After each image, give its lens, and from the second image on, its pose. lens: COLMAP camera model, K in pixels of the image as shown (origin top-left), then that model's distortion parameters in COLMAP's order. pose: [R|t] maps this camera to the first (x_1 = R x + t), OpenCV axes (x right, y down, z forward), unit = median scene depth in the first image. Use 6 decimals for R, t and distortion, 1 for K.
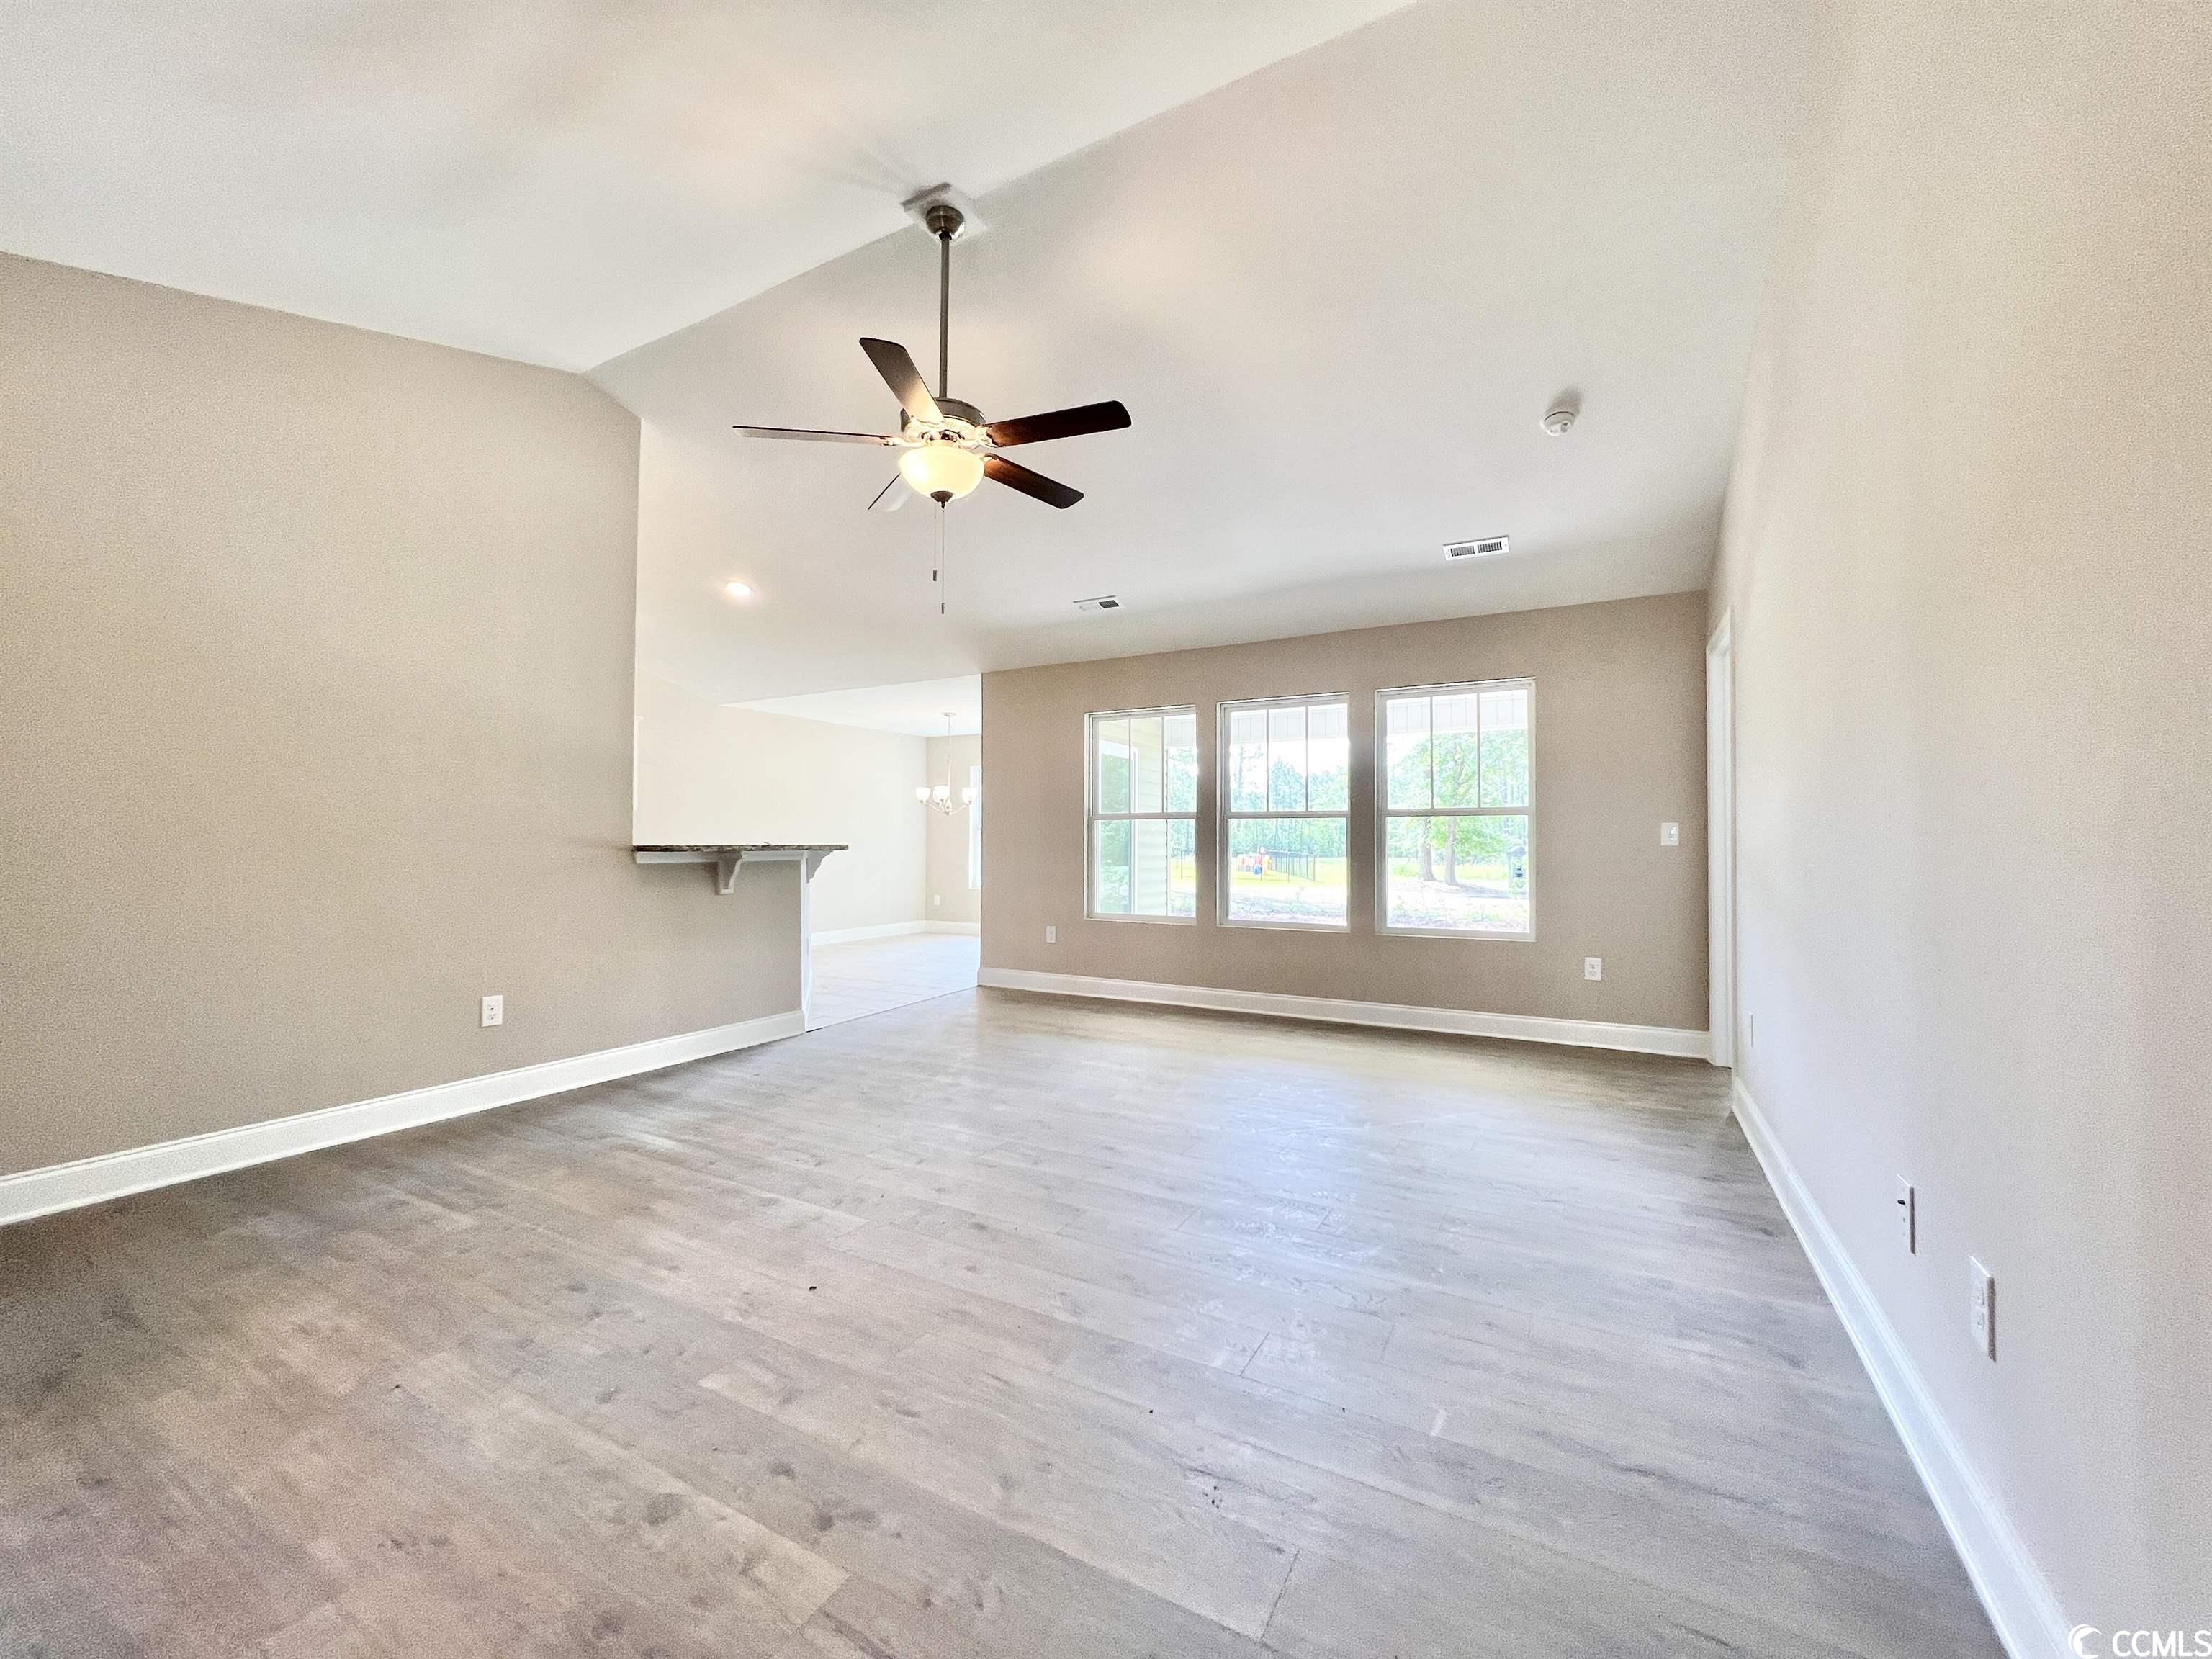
lens RADIAL K [[892.6, 0, 1100.6], [0, 892.6, 818.3], [0, 0, 1]] dist [0.001137, 0.000097]
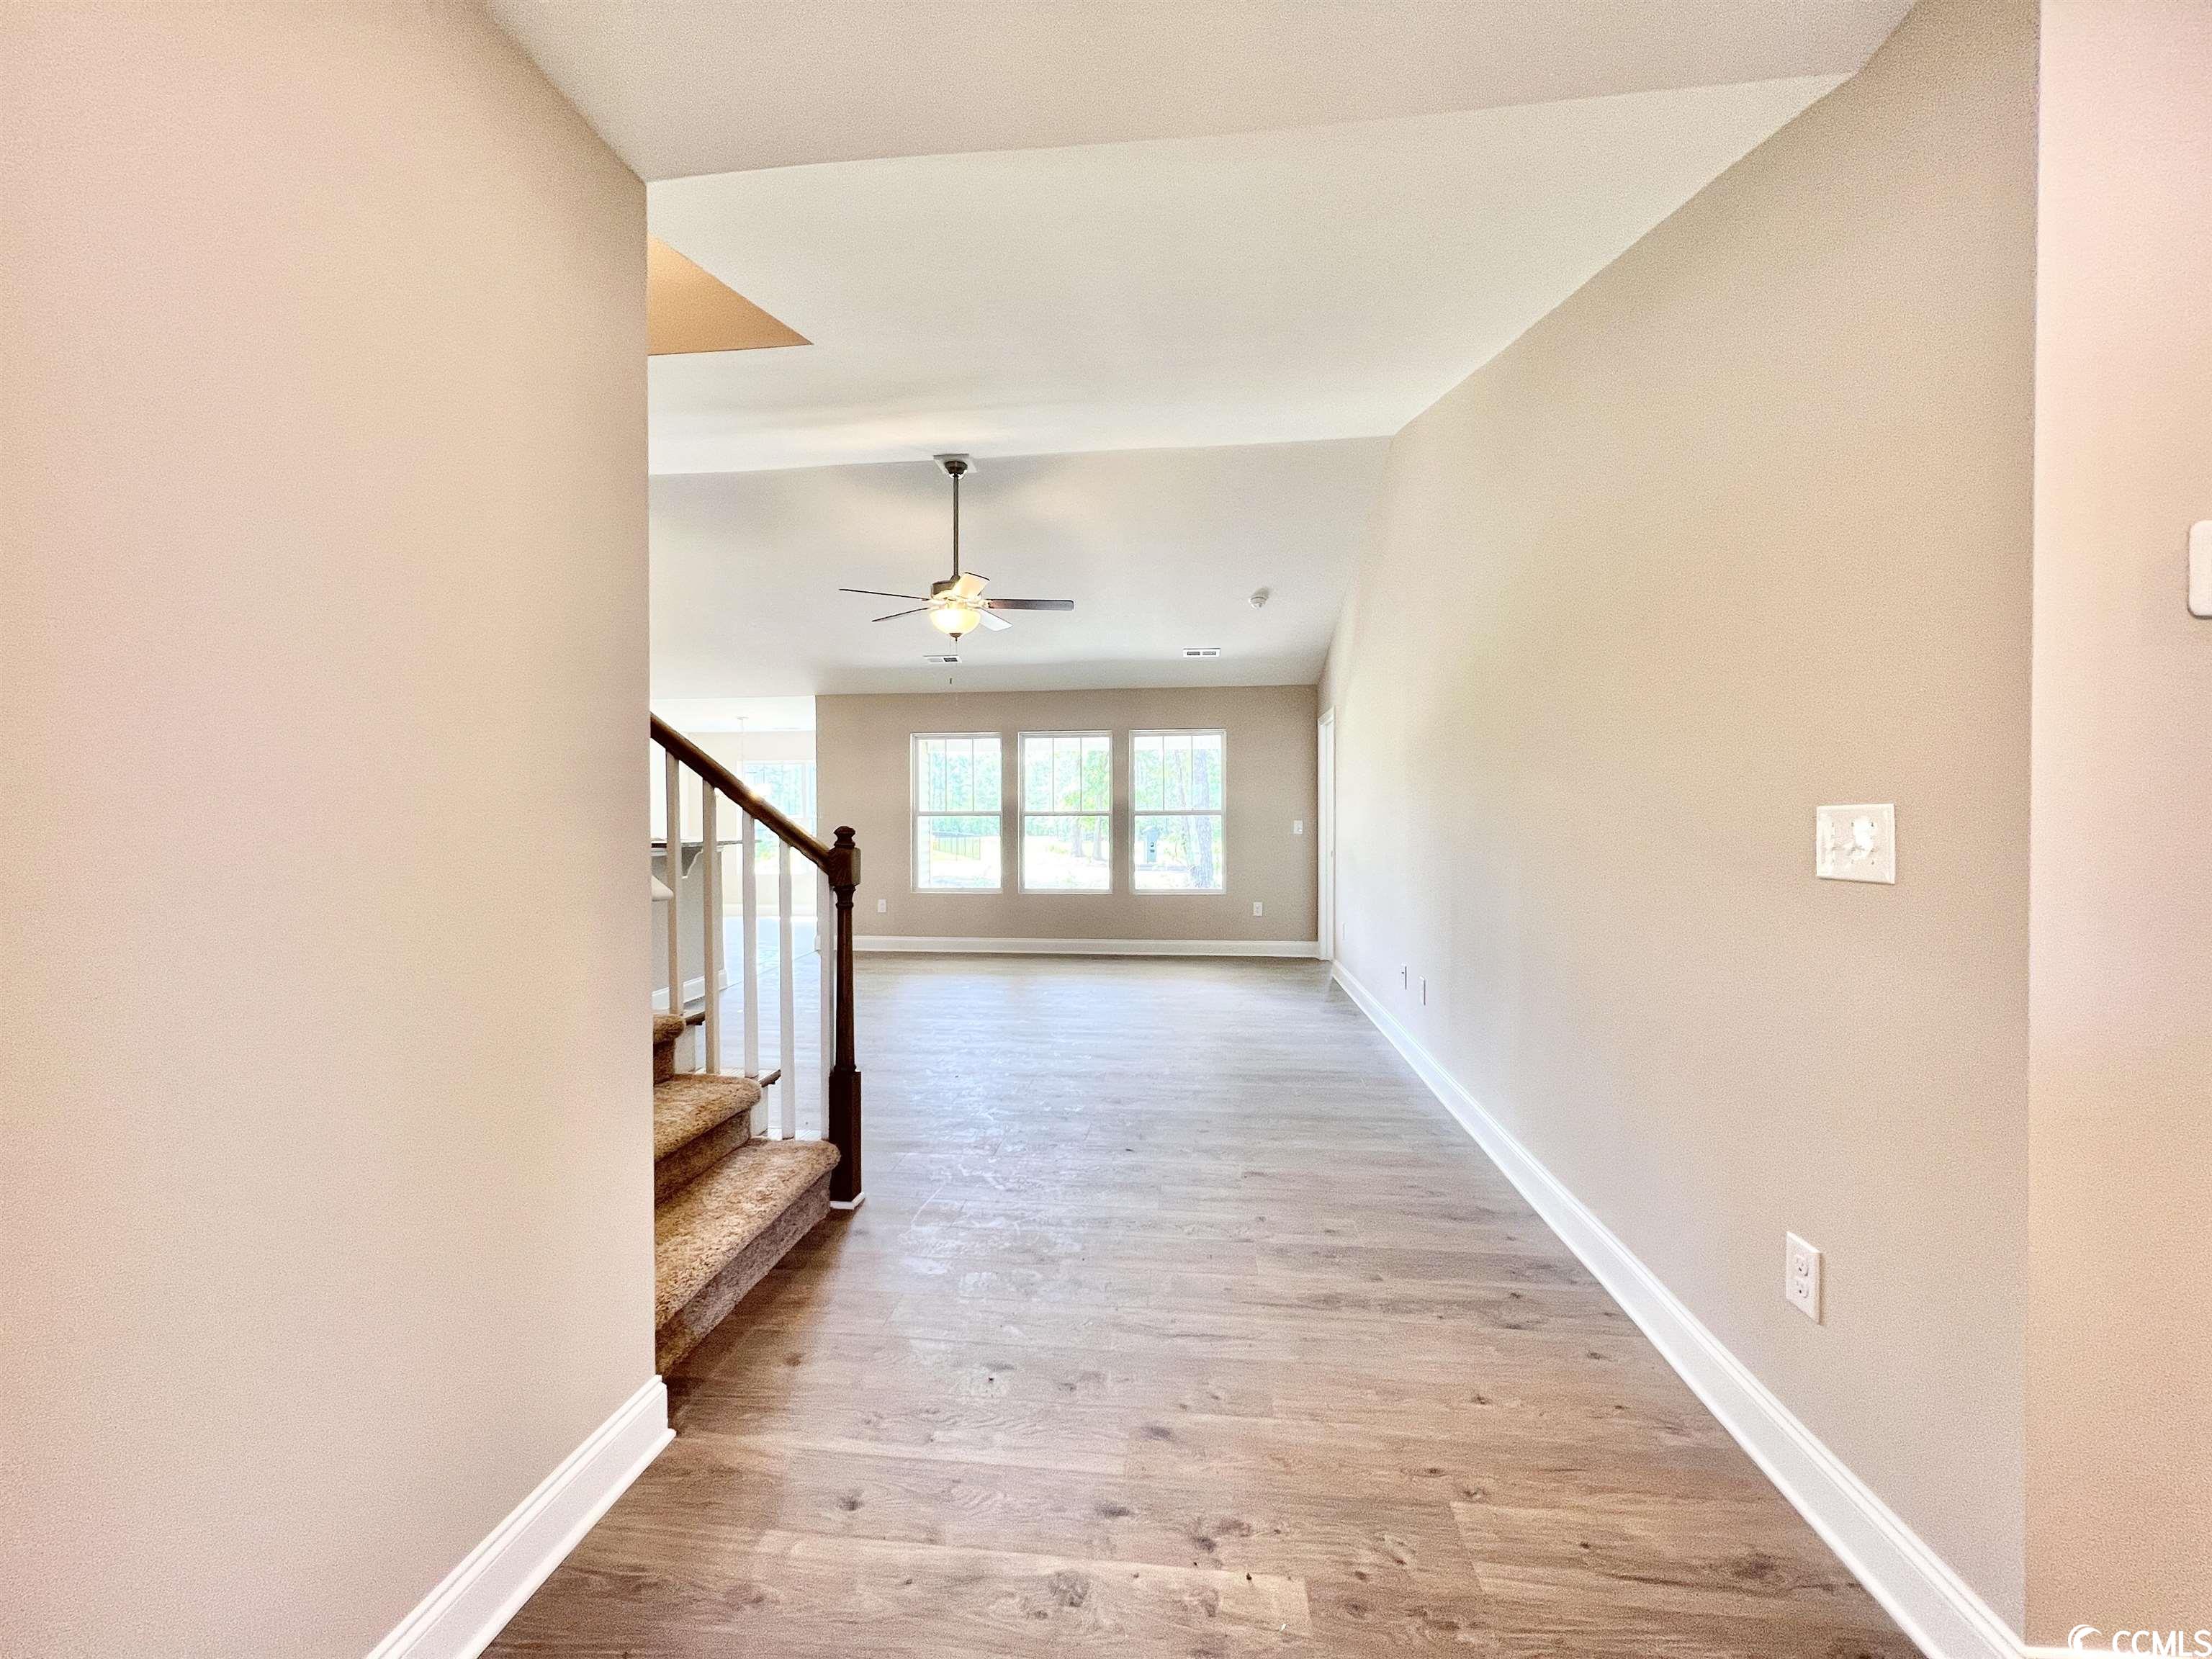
lens RADIAL K [[881.0, 0, 1102.5], [0, 881.0, 822.5], [0, 0, 1]] dist [0.008238, 0.000091]
pose [[0.922171, -0.004455, 0.386757, -0.324570], [-0.005911, 0.999655, 0.025609, -0.030152], [-0.386737, -0.025902, 0.921826, -0.366924]]
